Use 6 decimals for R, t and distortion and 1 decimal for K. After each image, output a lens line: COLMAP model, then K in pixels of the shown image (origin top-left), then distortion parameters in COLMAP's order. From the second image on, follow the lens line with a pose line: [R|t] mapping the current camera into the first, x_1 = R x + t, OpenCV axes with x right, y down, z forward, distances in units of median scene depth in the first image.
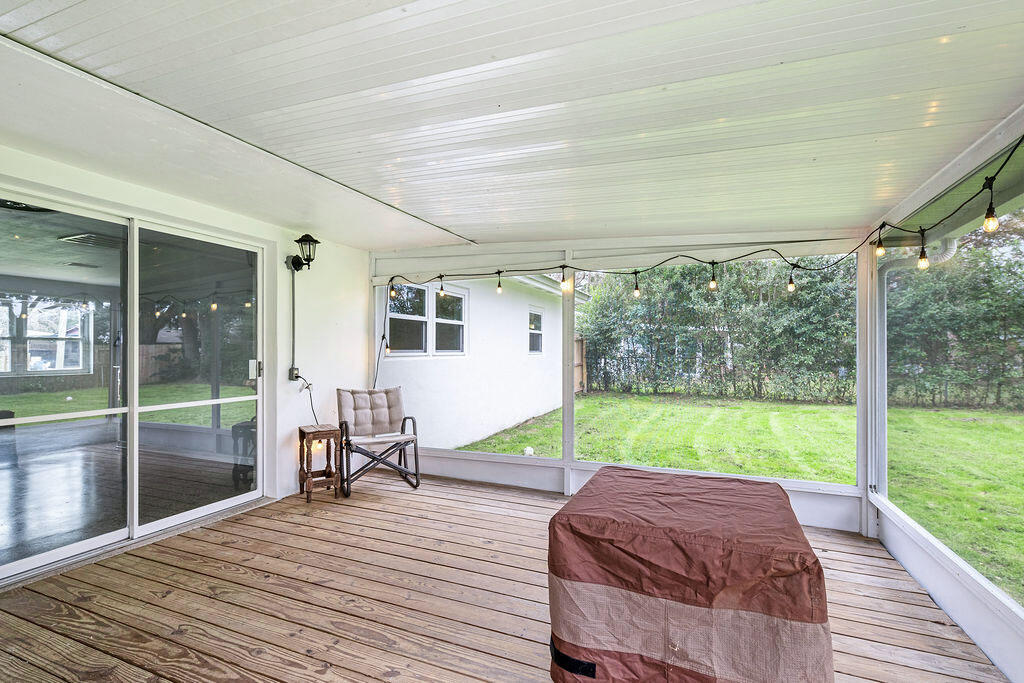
lens RADIAL K [[474.9, 0, 511.6], [0, 474.9, 348.7], [0, 0, 1]] dist [-0.000176, -0.000016]
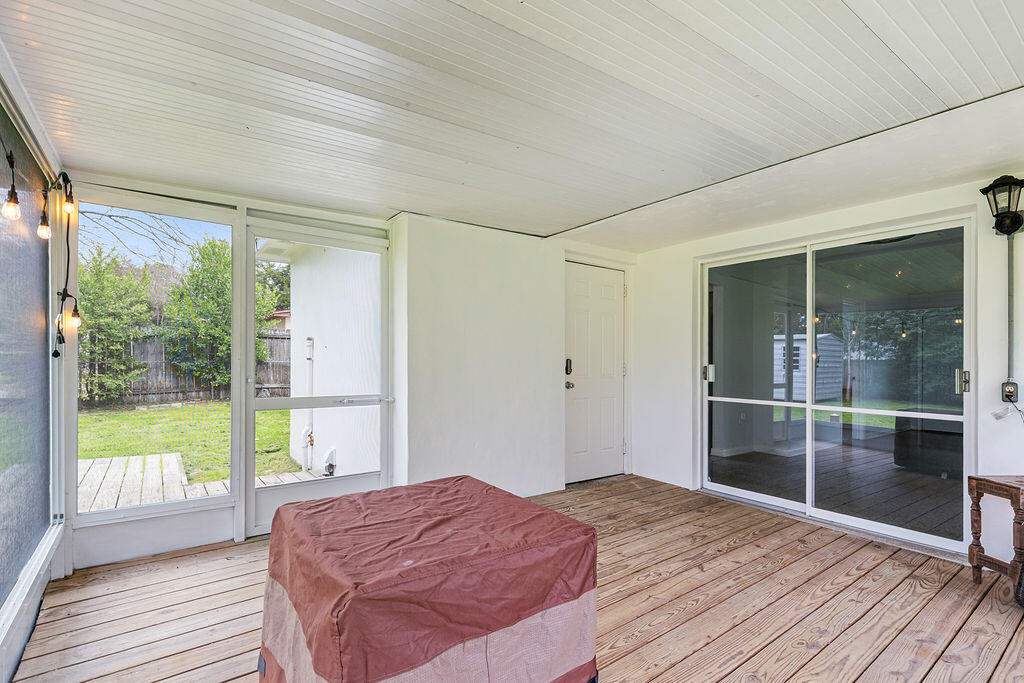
lens RADIAL K [[494.2, 0, 511.4], [0, 494.2, 362.5], [0, 0, 1]] dist [0.000955, 0.000230]
pose [[-0.537141, -0.011470, -0.843415, 0.673401], [-0.015180, 0.999877, -0.003930, 0.036457], [0.843356, 0.010692, -0.537249, 1.079969]]
